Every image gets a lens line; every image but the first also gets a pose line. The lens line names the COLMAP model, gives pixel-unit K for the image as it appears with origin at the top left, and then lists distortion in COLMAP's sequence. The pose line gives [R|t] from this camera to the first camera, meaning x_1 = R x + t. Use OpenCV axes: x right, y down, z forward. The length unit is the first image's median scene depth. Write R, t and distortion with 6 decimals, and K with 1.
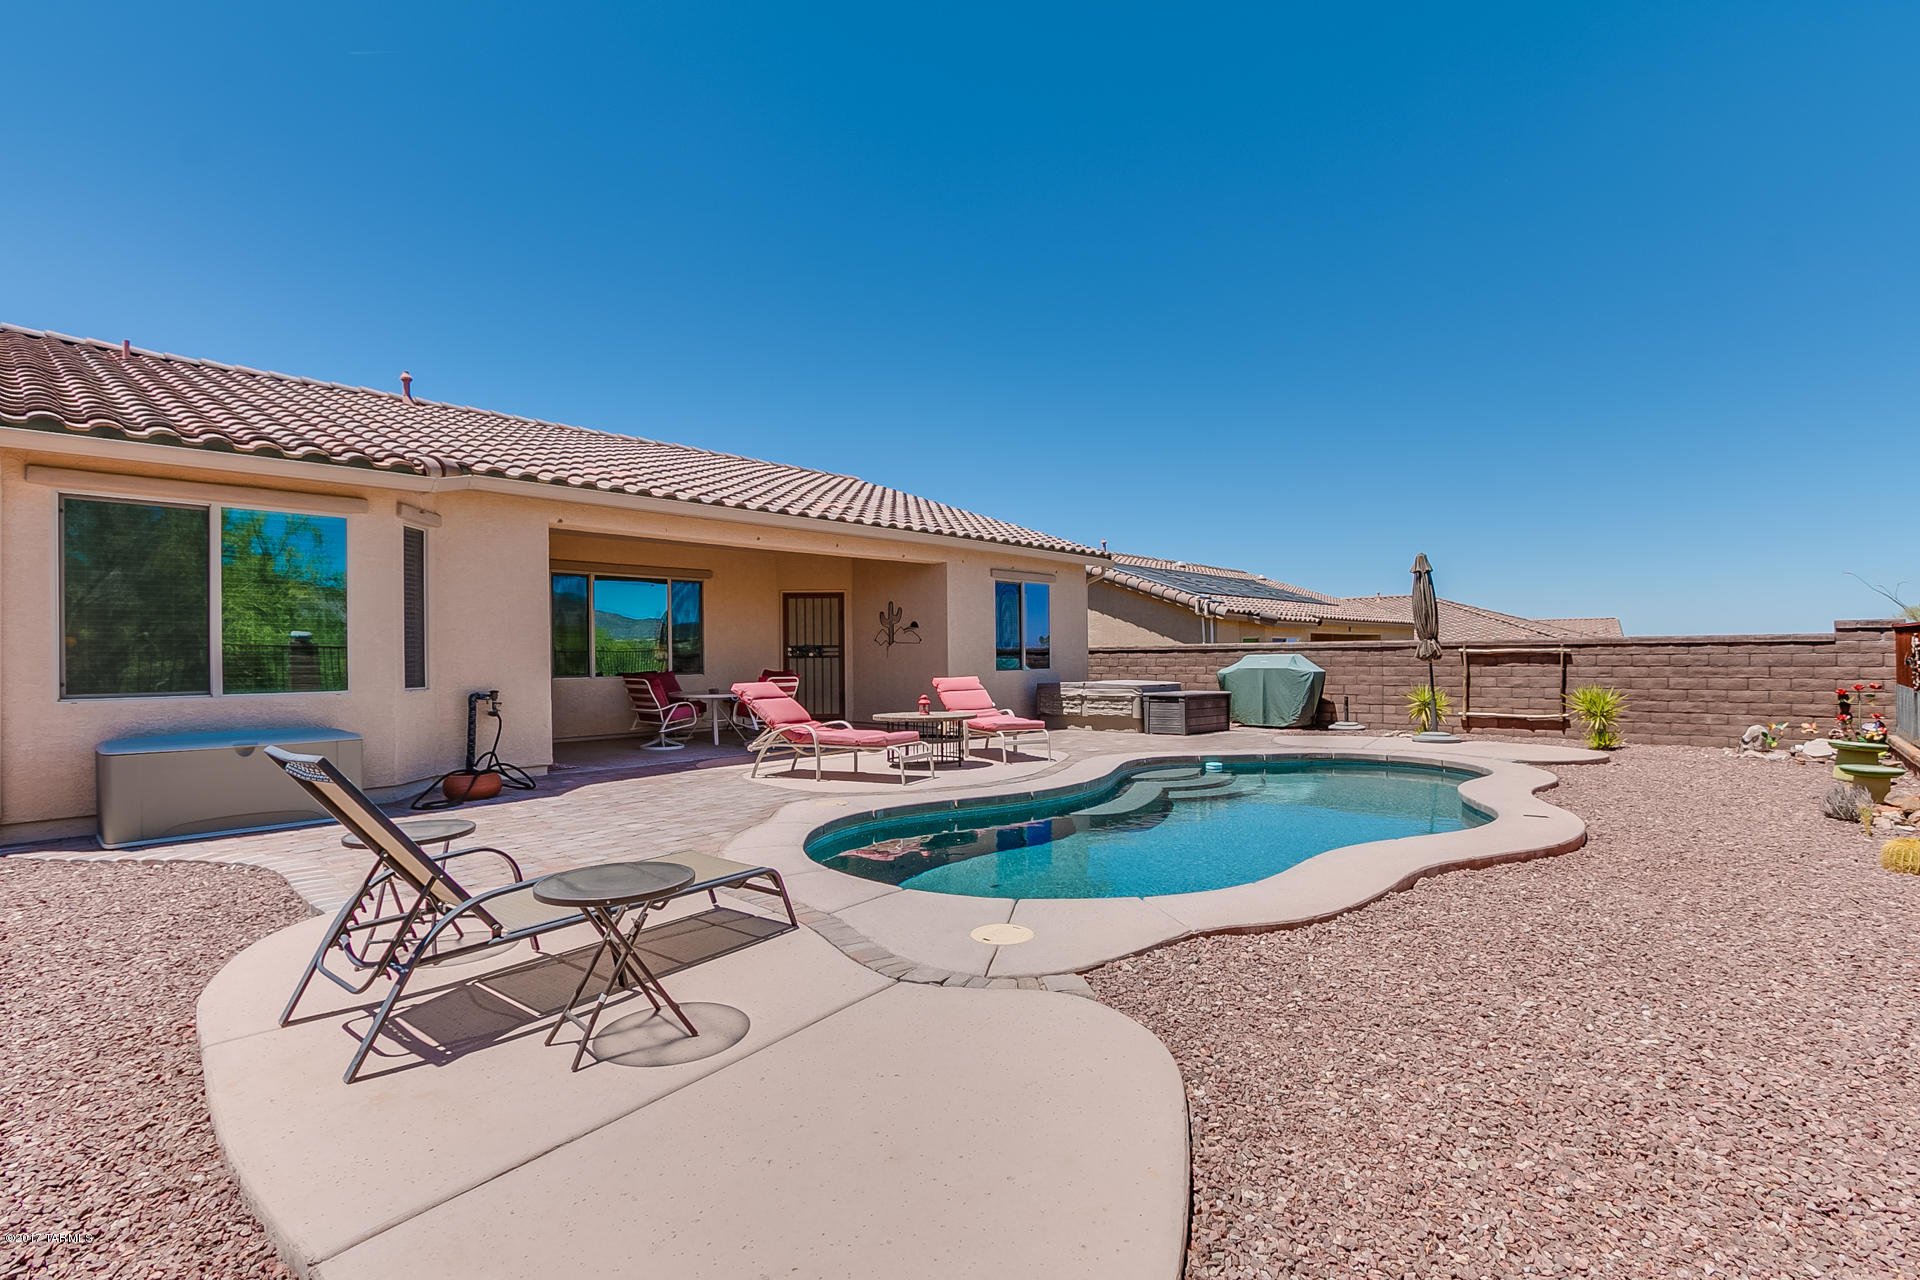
lens RADIAL K [[894.6, 0, 951.4], [0, 894.6, 654.7], [0, 0, 1]] dist [-0.025573, 0.005570]
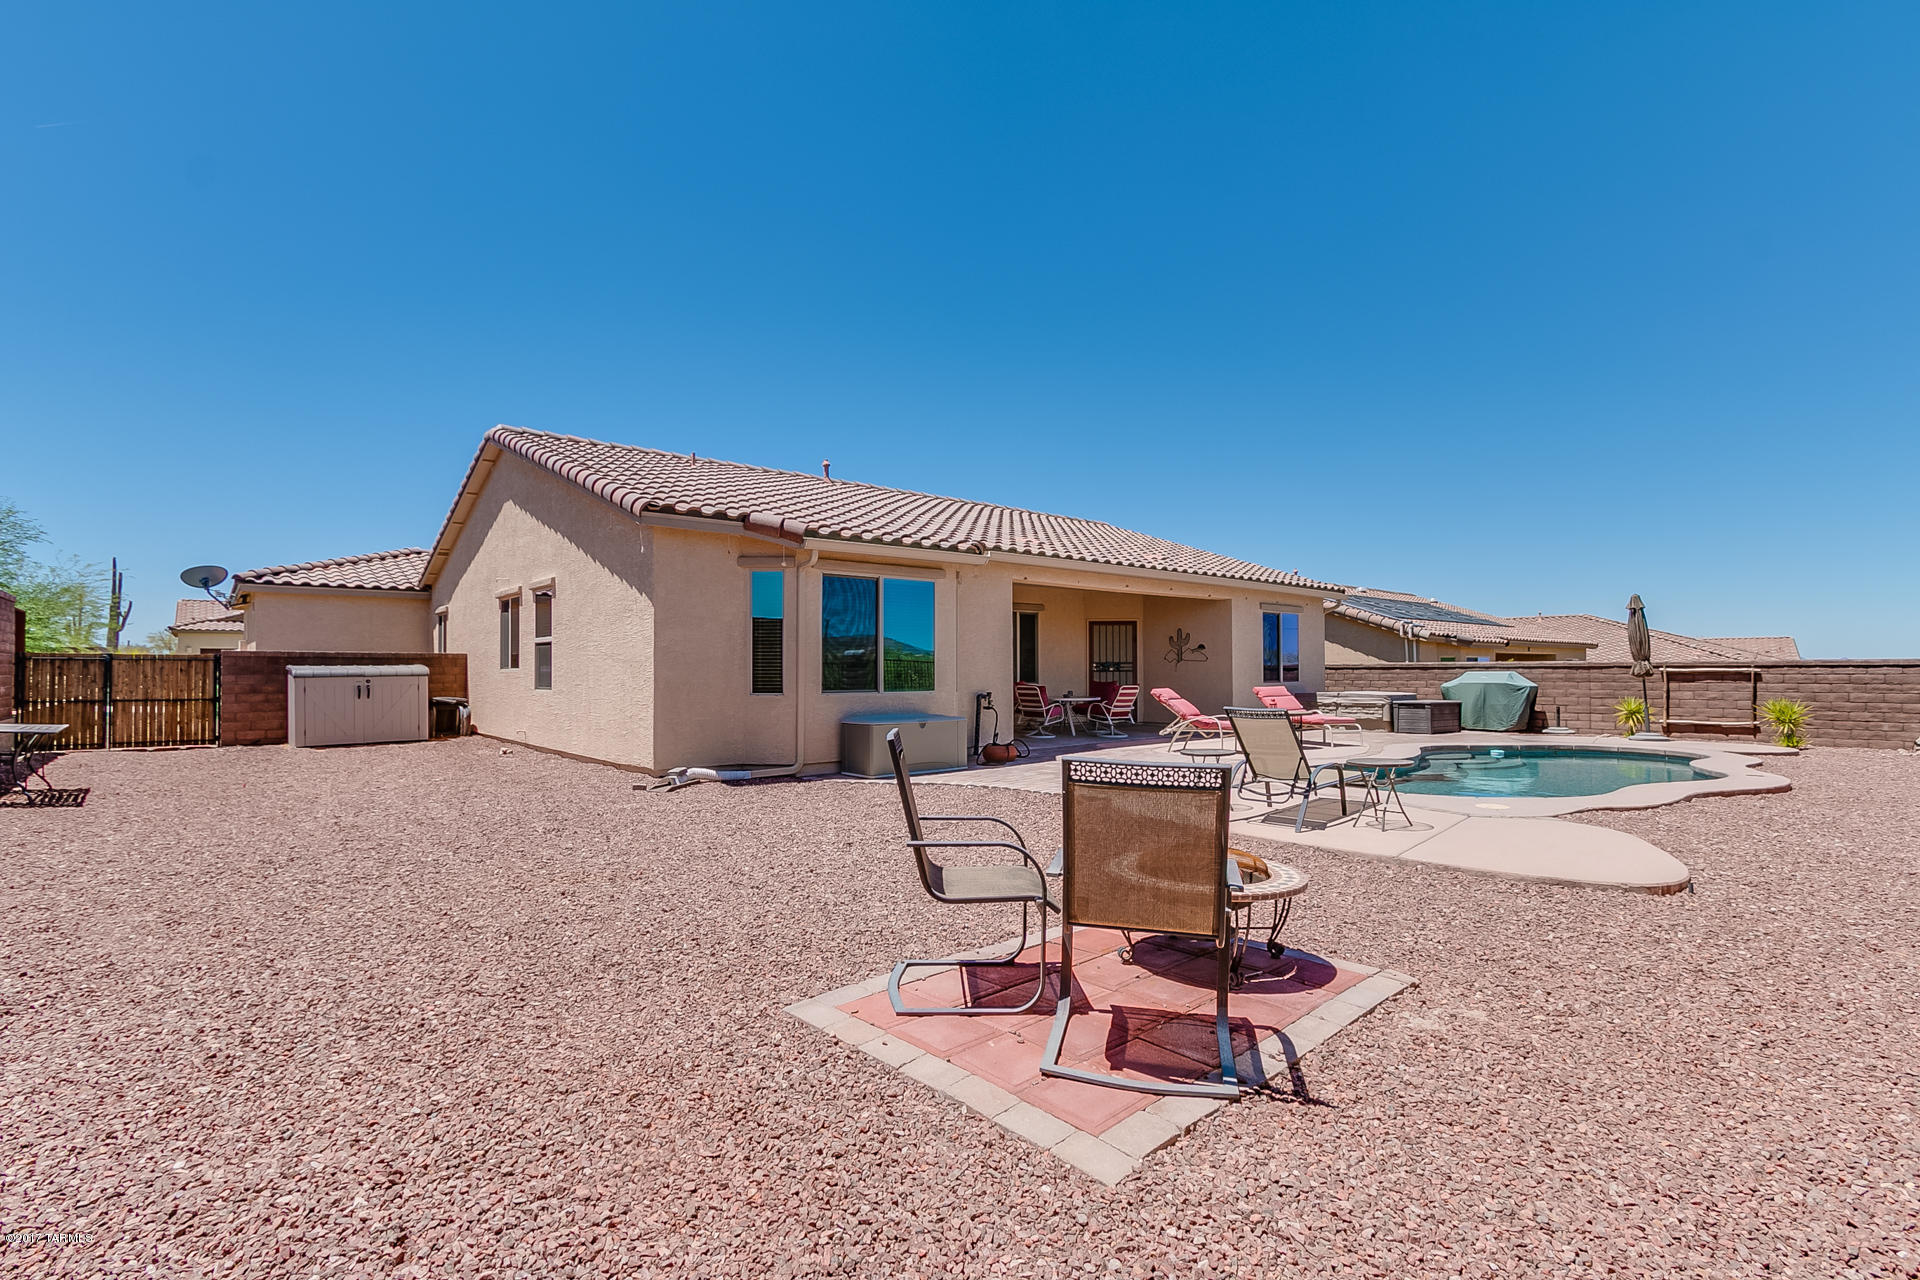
lens RADIAL K [[894.6, 0, 943.2], [0, 894.6, 653.5], [0, 0, 1]] dist [-0.025573, 0.005570]
pose [[0.992422, 0.004732, -0.122783, -0.270296], [-0.007011, 0.999811, -0.018135, 0.002126], [0.122674, 0.018859, 0.992268, -0.342523]]
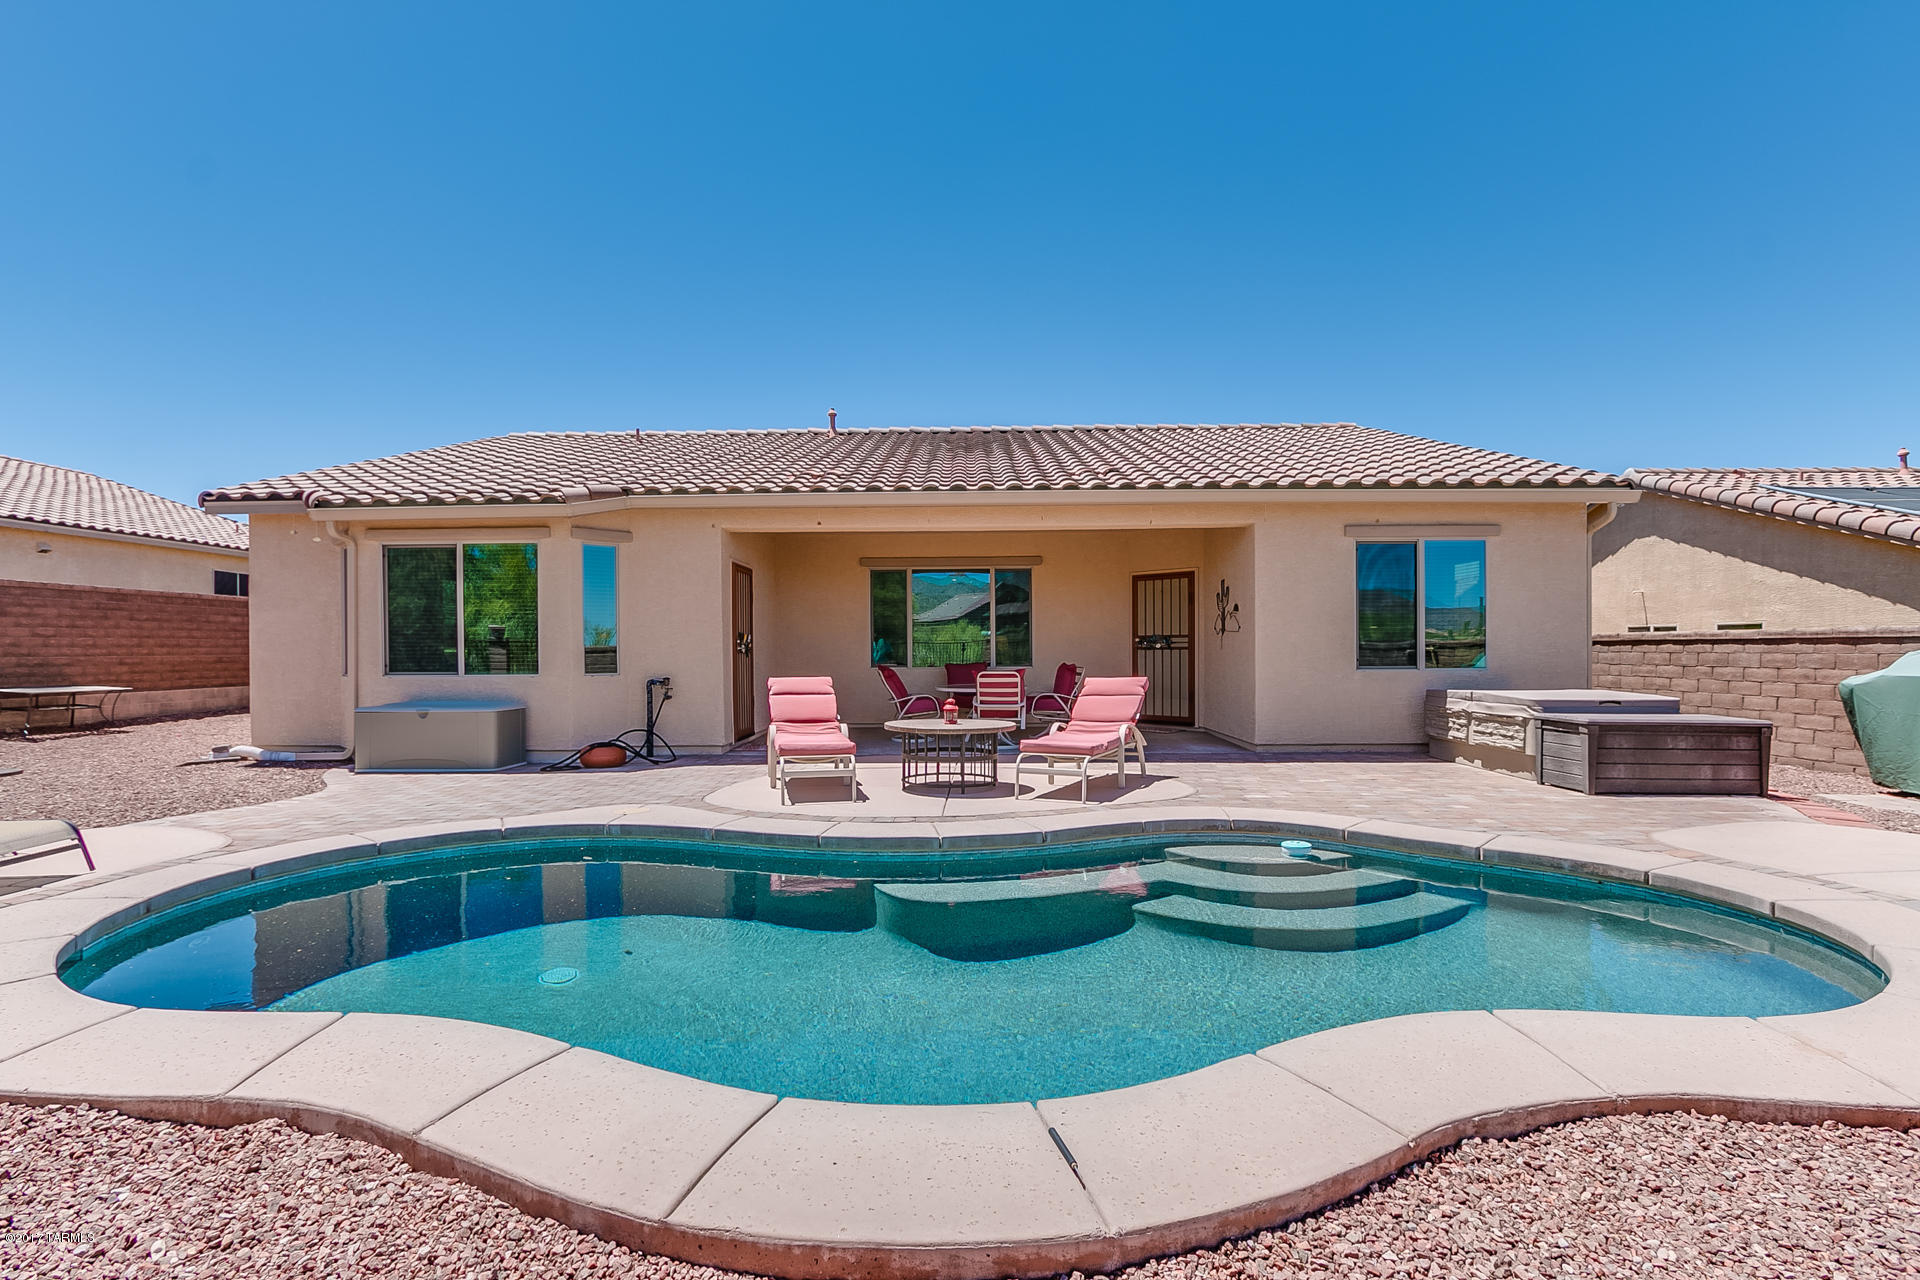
lens RADIAL K [[850.8, 0, 955.9], [0, 850.8, 648.3], [0, 0, 1]] dist [-0.009220, 0.000271]
pose [[0.660780, 0.003120, -0.750573, 0.385781], [0.000693, 0.999988, 0.004766, -0.002099], [0.750579, -0.003670, 0.660771, 0.363423]]
